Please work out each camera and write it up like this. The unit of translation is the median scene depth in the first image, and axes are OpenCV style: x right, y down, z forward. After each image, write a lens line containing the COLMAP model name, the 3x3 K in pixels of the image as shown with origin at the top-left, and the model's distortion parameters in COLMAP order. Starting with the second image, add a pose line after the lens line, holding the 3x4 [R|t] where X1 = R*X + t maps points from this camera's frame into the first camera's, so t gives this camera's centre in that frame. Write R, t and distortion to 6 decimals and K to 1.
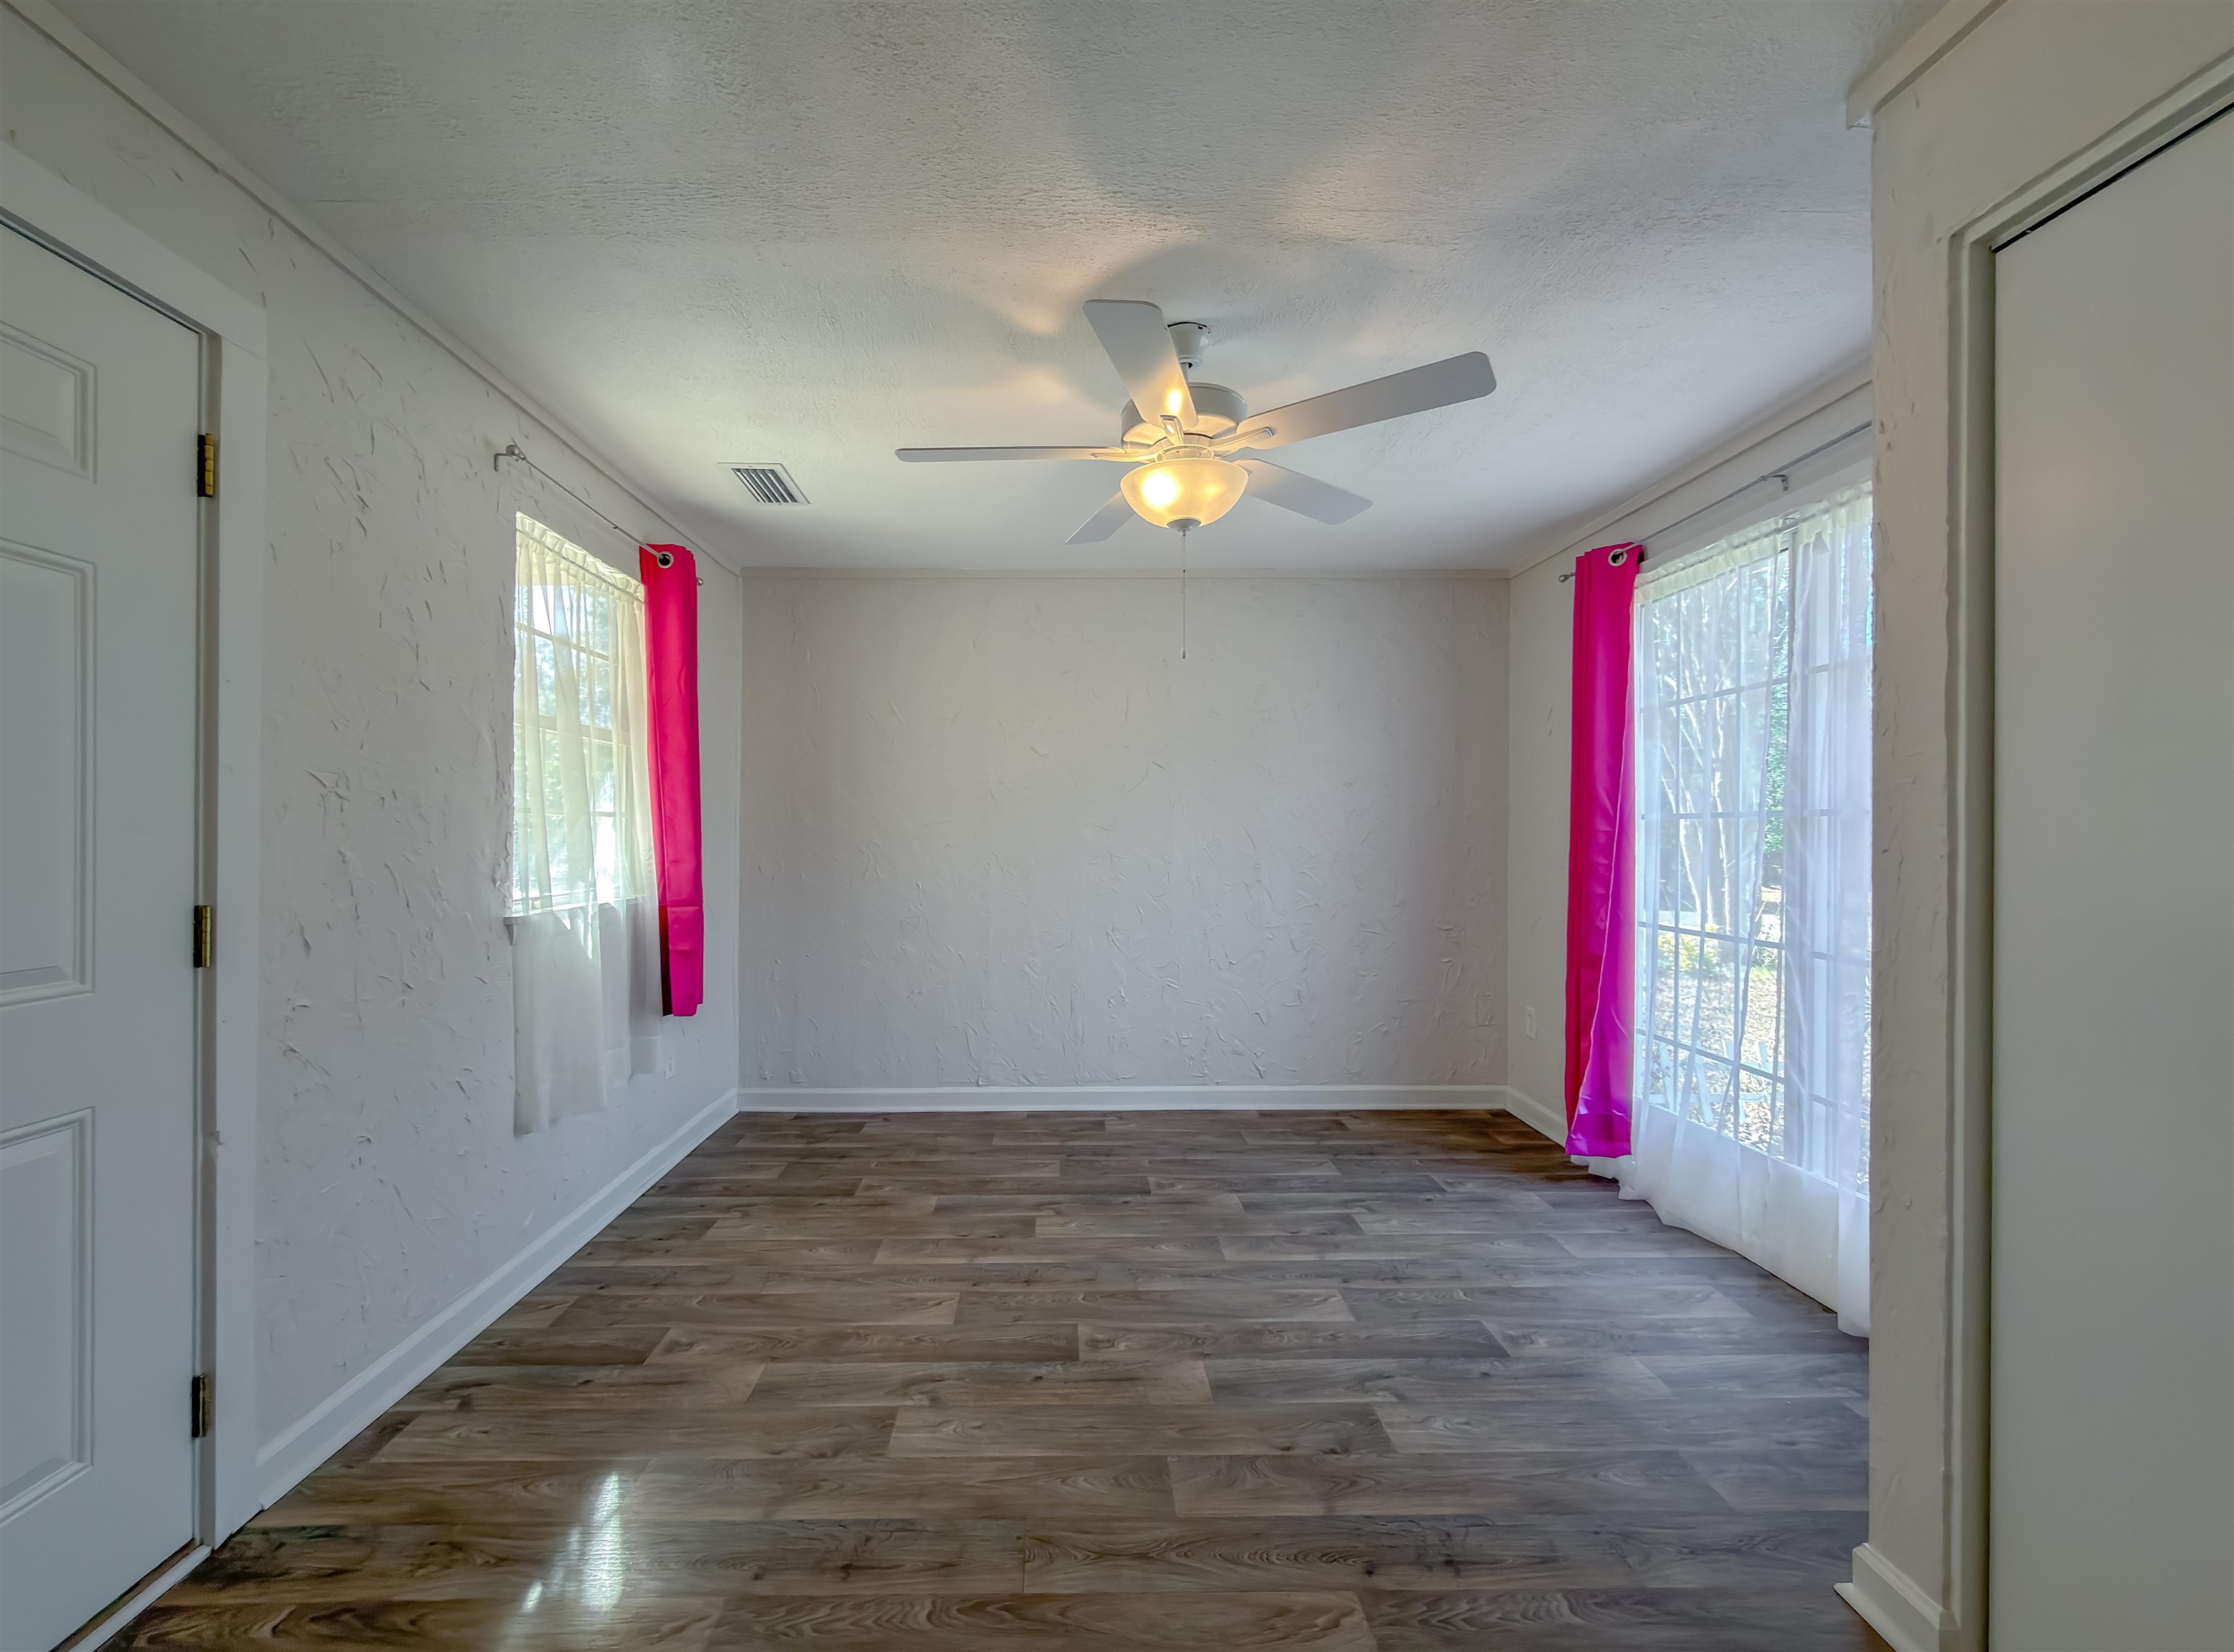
lens RADIAL K [[918.2, 0, 1097.9], [0, 918.2, 825.3], [0, 0, 1]] dist [0.001312, 0.001206]
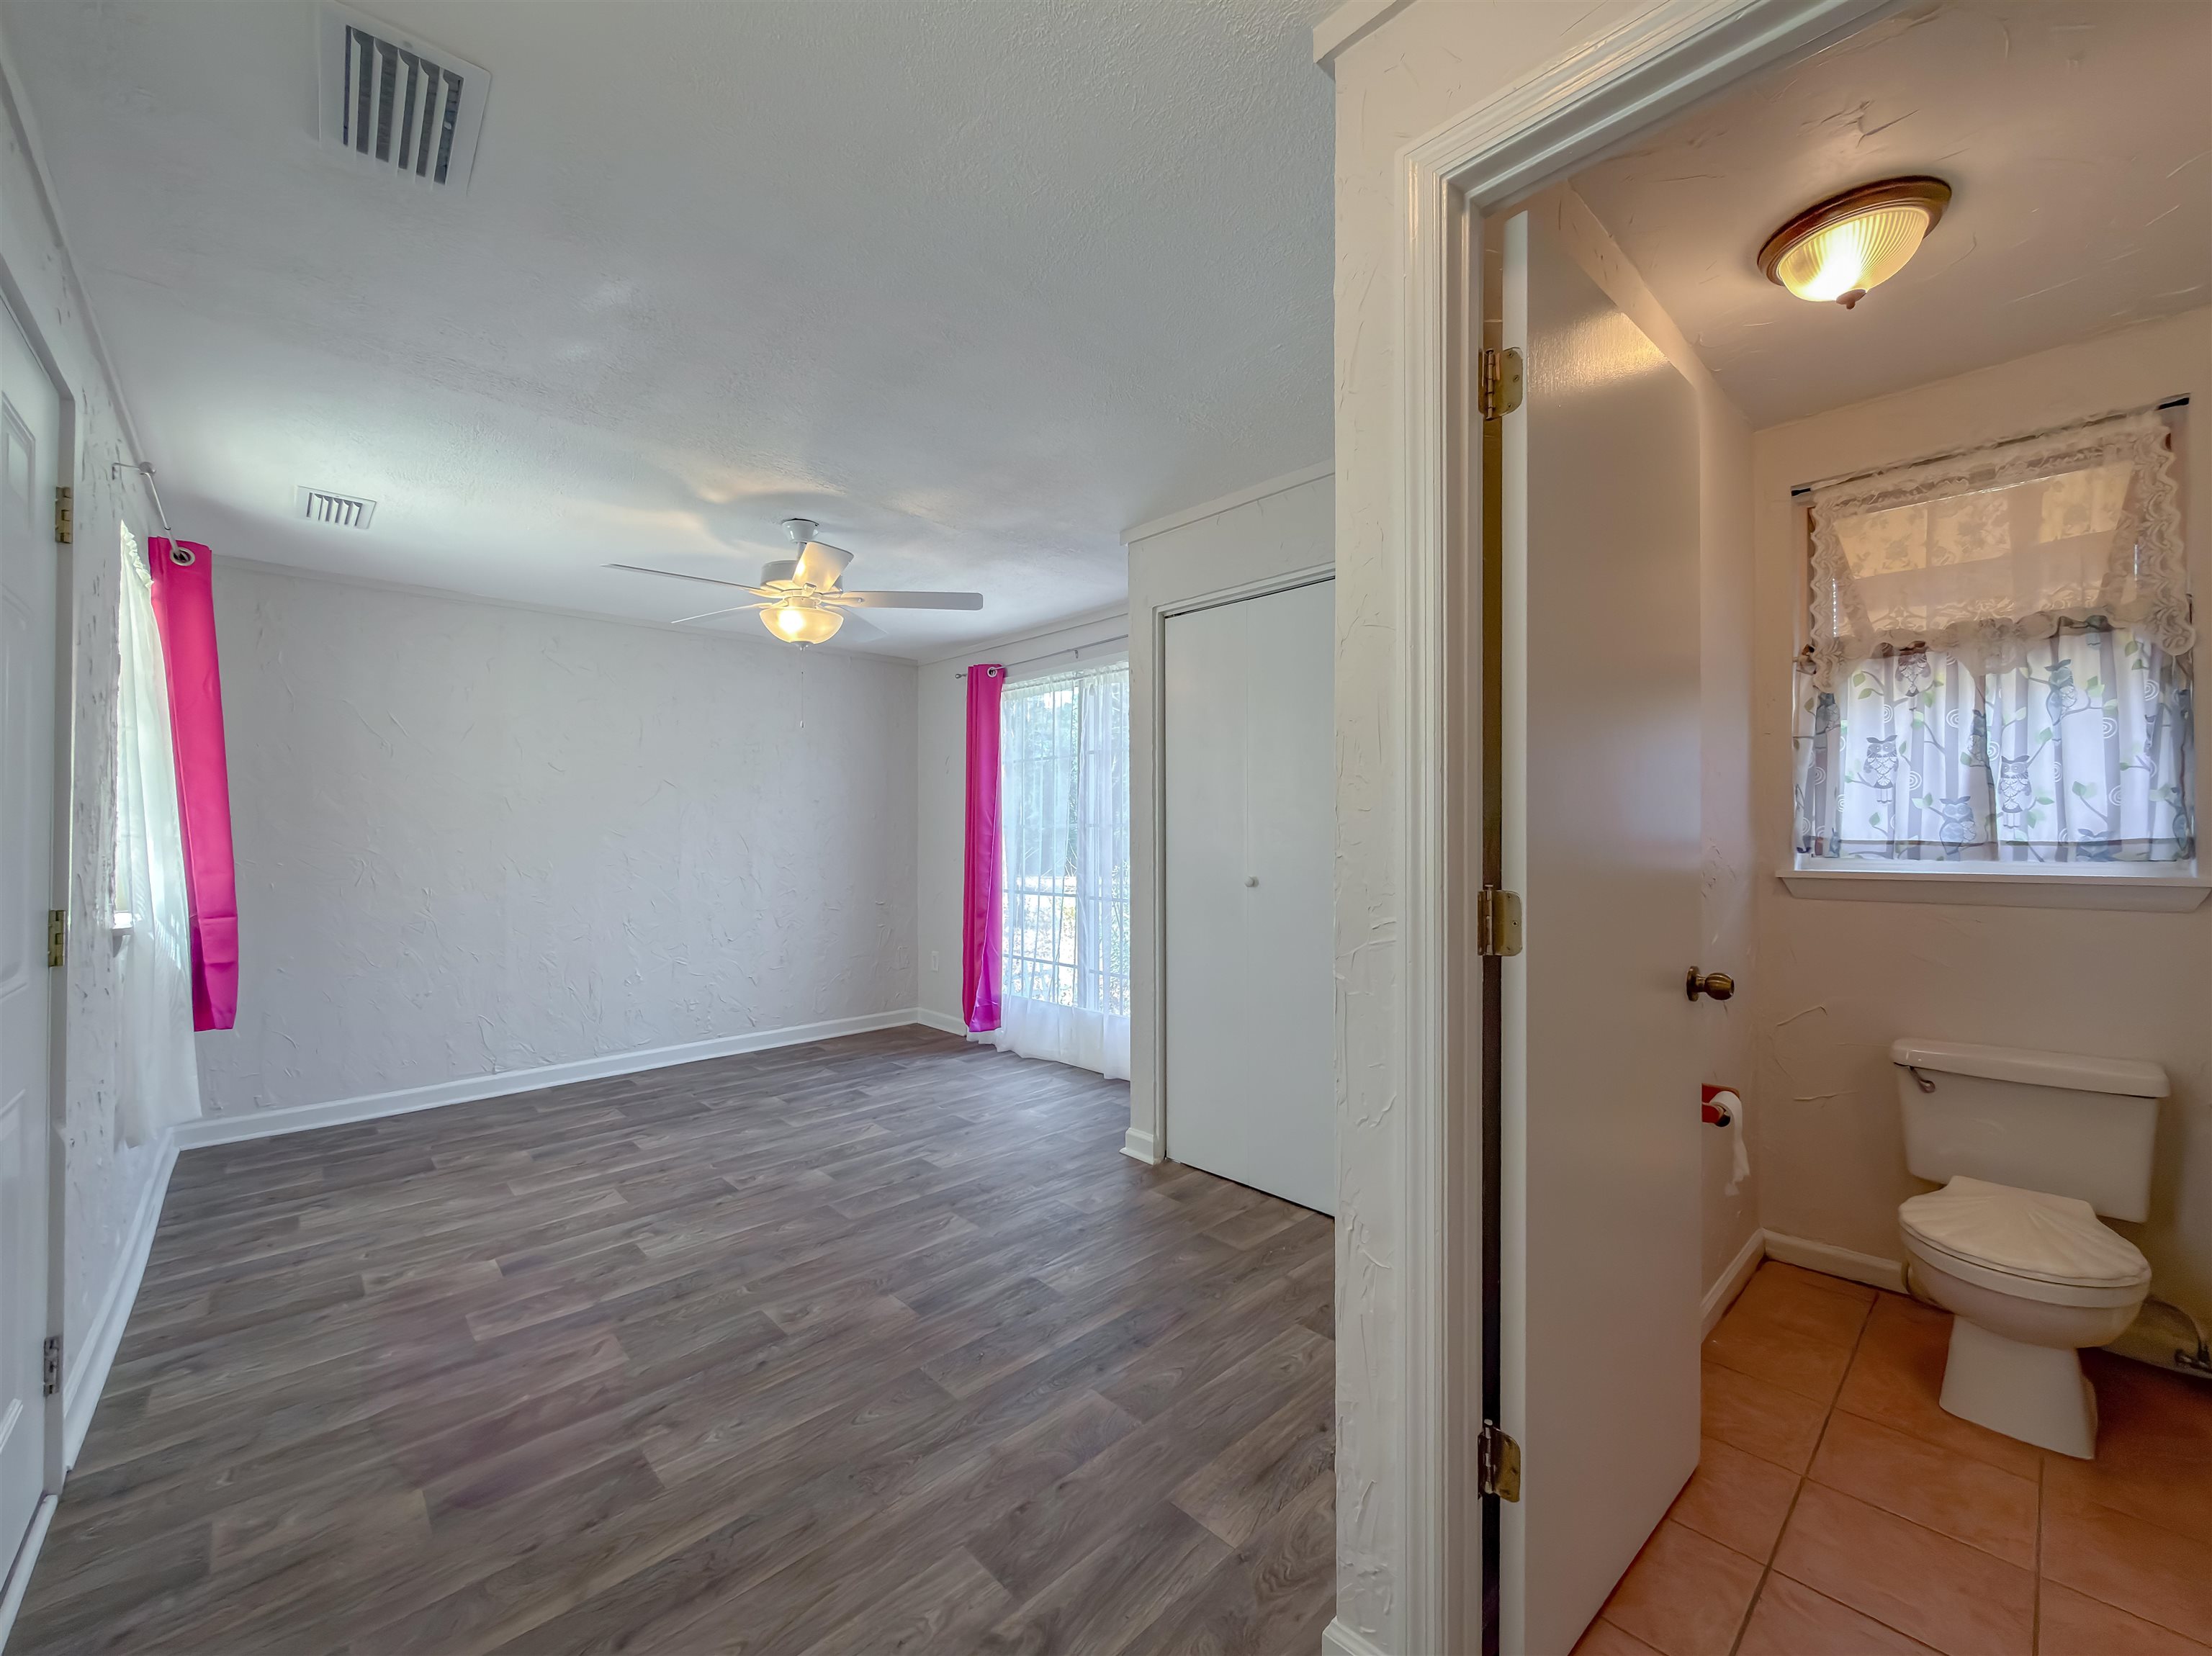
lens RADIAL K [[909.2, 0, 1112.8], [0, 909.2, 825.7], [0, 0, 1]] dist [0.001312, 0.001206]
pose [[0.722352, 0.003024, 0.691519, -0.438128], [-0.001081, 0.999994, -0.003243, -0.007784], [-0.691525, 0.001595, 0.722351, -0.359611]]
